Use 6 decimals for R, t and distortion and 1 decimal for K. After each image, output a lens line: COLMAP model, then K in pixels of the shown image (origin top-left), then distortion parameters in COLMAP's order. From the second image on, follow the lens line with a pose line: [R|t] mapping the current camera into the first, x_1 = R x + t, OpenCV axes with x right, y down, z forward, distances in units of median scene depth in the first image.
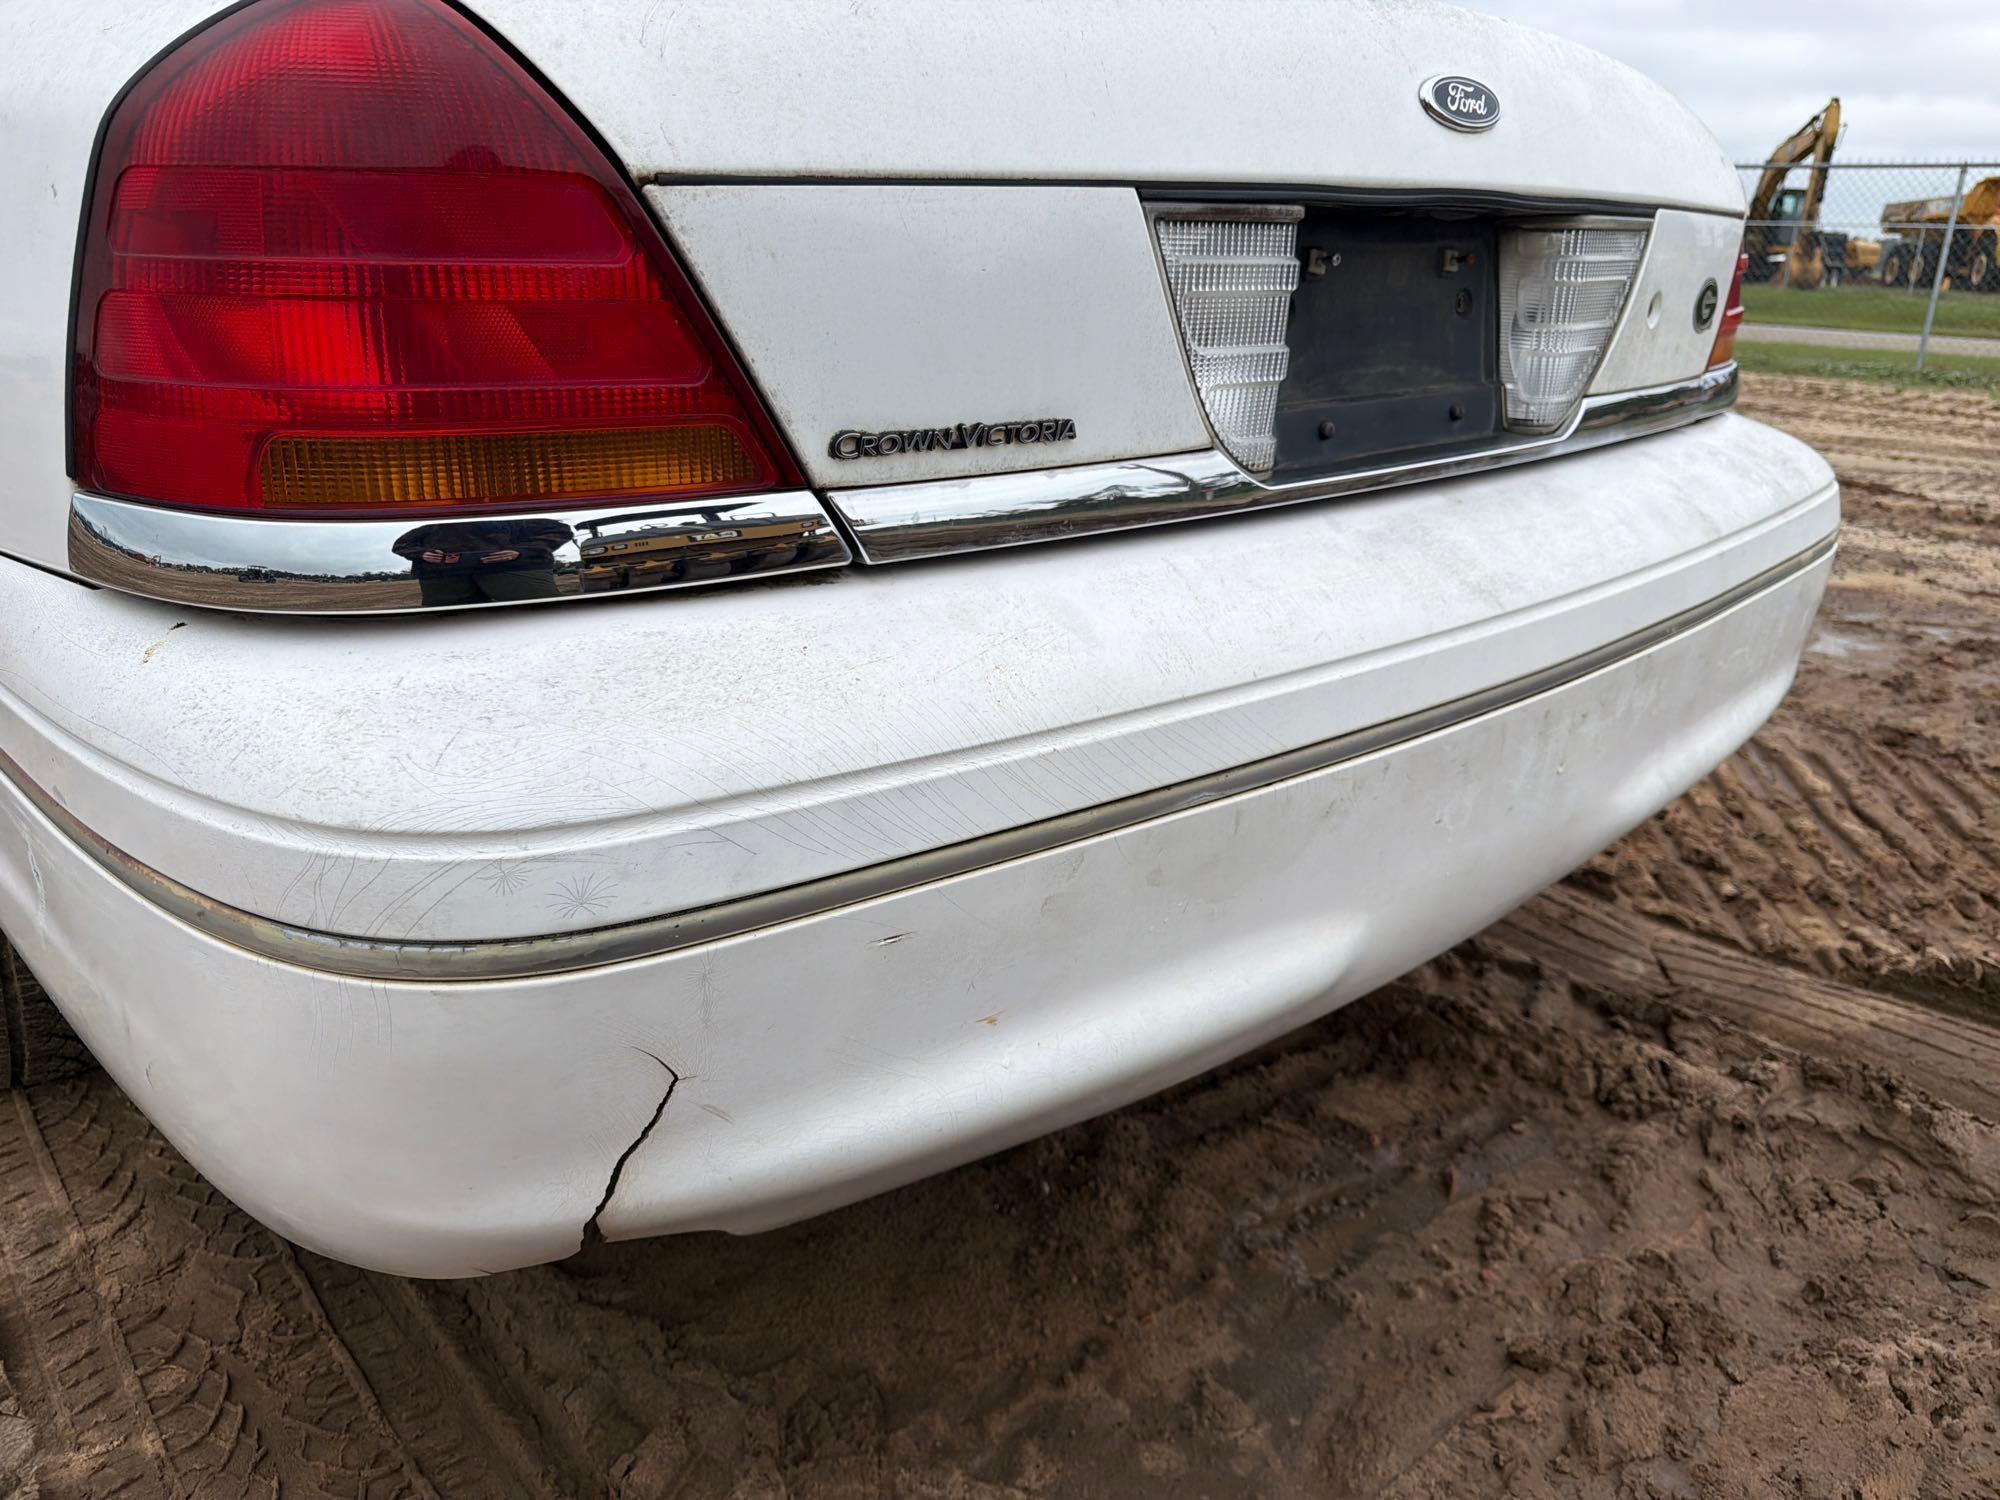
lens RADIAL K [[1433.3, 0, 1000.0], [0, 1433.3, 750.0], [0, 0, 1]] dist [0.051851, -0.026347]
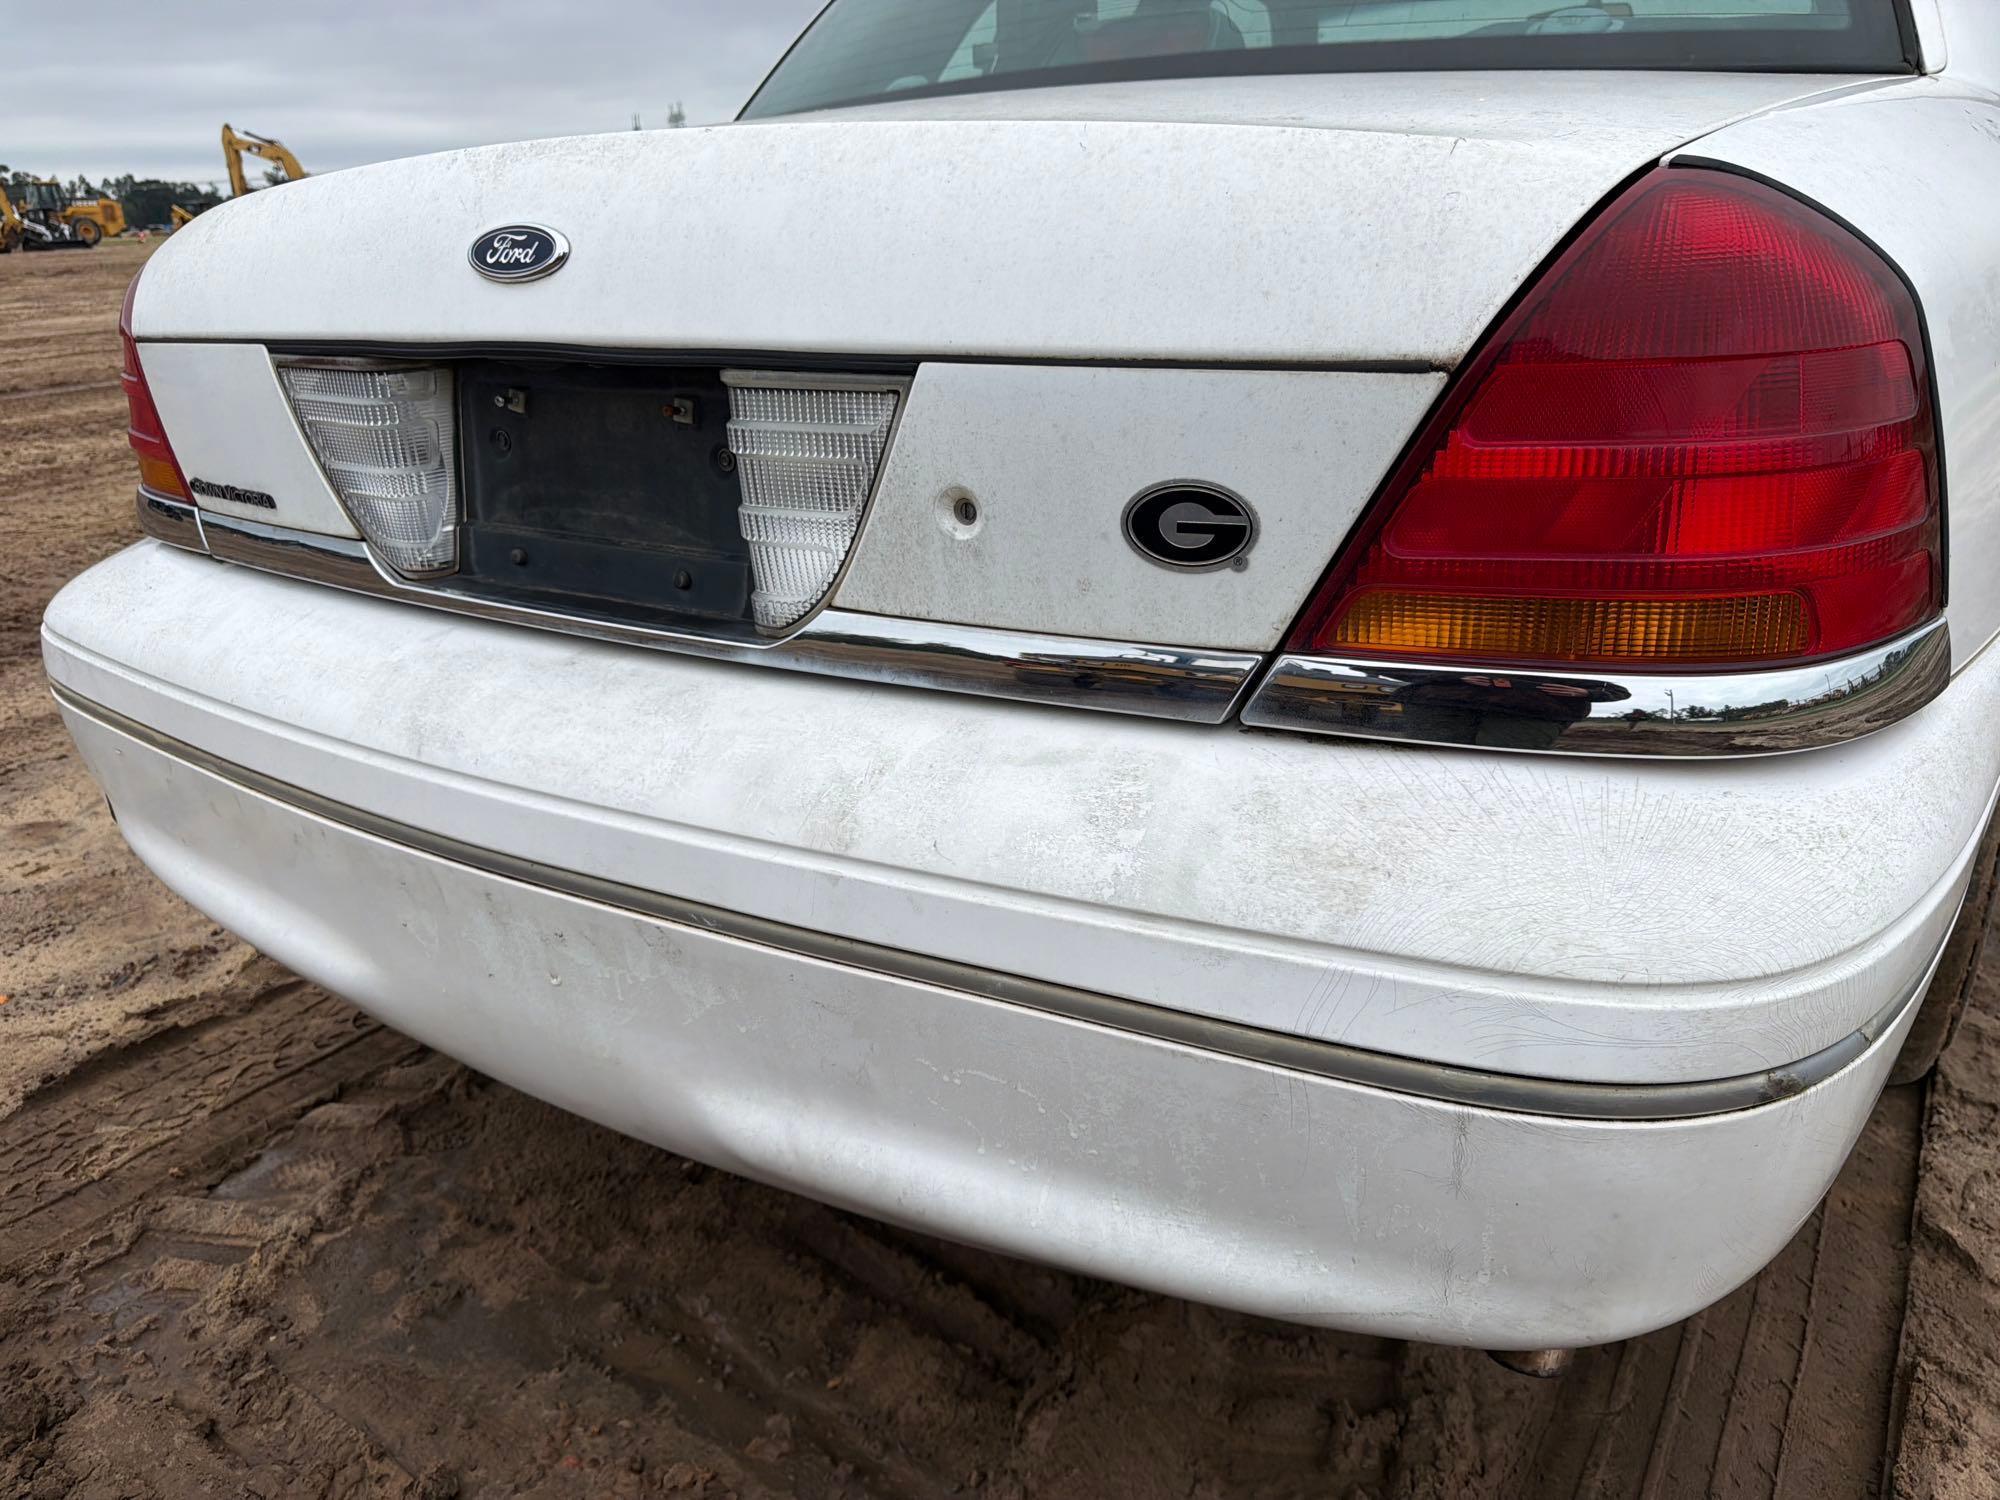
lens RADIAL K [[1448.6, 0, 995.1], [0, 1448.6, 785.7], [0, 0, 1]] dist [0.035357, -0.038358]
pose [[0.254339, 0.337045, -0.906484, 1.375357], [-0.288199, 0.921136, 0.261630, -0.460377], [0.923175, 0.194705, 0.331417, 1.033051]]
